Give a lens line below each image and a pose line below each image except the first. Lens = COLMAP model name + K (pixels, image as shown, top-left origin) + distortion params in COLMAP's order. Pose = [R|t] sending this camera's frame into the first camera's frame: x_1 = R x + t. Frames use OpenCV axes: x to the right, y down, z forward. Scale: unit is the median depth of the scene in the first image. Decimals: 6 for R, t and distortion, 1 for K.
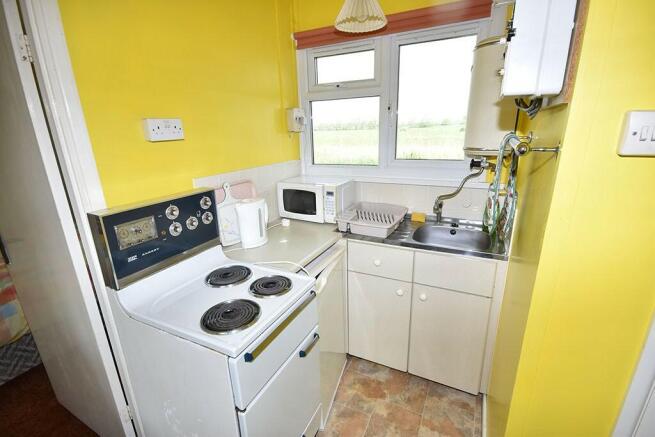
lens RADIAL K [[298.8, 0, 327.5], [0, 298.8, 218.5], [0, 0, 1]] dist [0.001782, 0.000109]
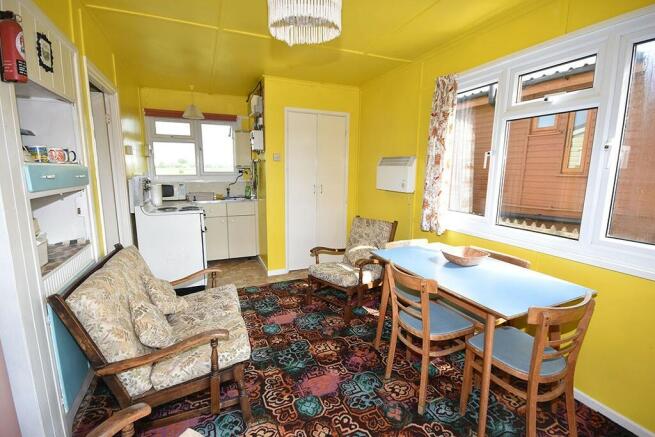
lens RADIAL K [[298.8, 0, 327.5], [0, 298.8, 218.5], [0, 0, 1]] dist [0.001782, 0.000109]
pose [[0.651424, -0.093621, 0.752916, -0.907125], [0.196794, 0.979244, -0.048504, 0.441682], [-0.732747, 0.179766, 0.656327, -1.089428]]
